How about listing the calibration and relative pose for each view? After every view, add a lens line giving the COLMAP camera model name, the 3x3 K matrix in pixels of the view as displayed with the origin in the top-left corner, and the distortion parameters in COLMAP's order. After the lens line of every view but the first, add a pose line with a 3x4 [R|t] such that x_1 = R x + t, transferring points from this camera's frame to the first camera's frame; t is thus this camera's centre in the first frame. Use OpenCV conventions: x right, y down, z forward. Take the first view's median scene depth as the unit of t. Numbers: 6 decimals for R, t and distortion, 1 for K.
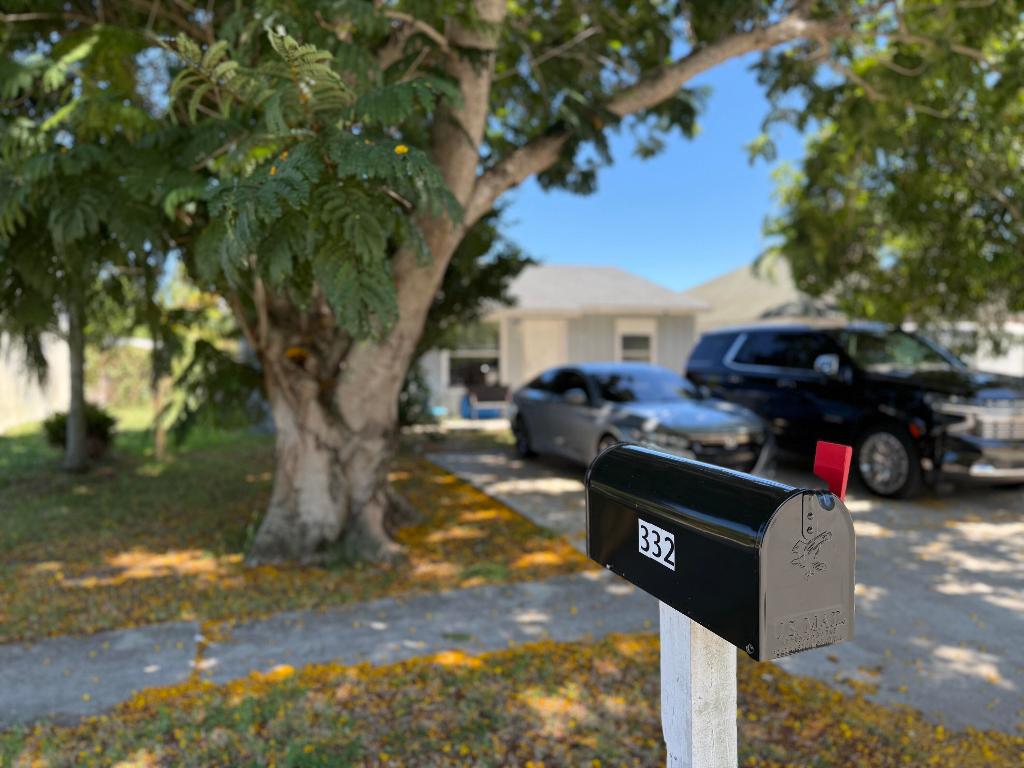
lens RADIAL K [[716.9, 0, 516.1], [0, 716.9, 379.3], [0, 0, 1]] dist [0.035142, -0.017430]
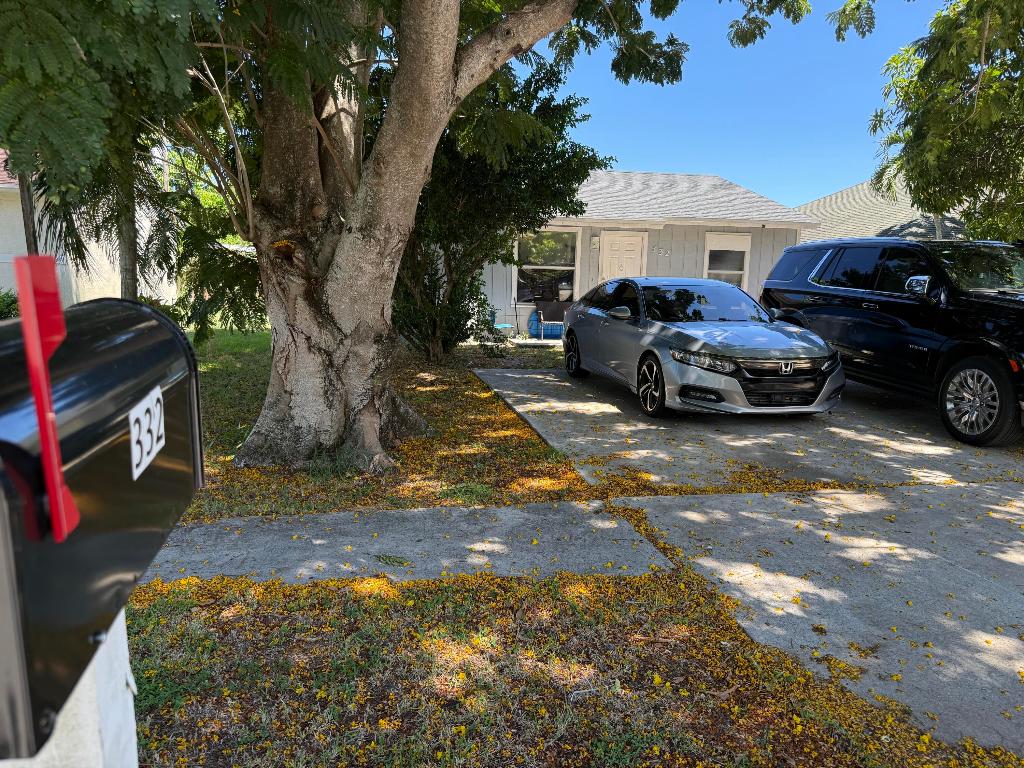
lens RADIAL K [[716.9, 0, 509.8], [0, 716.9, 387.2], [0, 0, 1]] dist [0.035142, -0.017430]
pose [[0.987222, 0.057039, -0.148795, 0.121704], [-0.038431, 0.991405, 0.125059, 0.015871], [0.154650, -0.117742, 0.980928, 0.109742]]
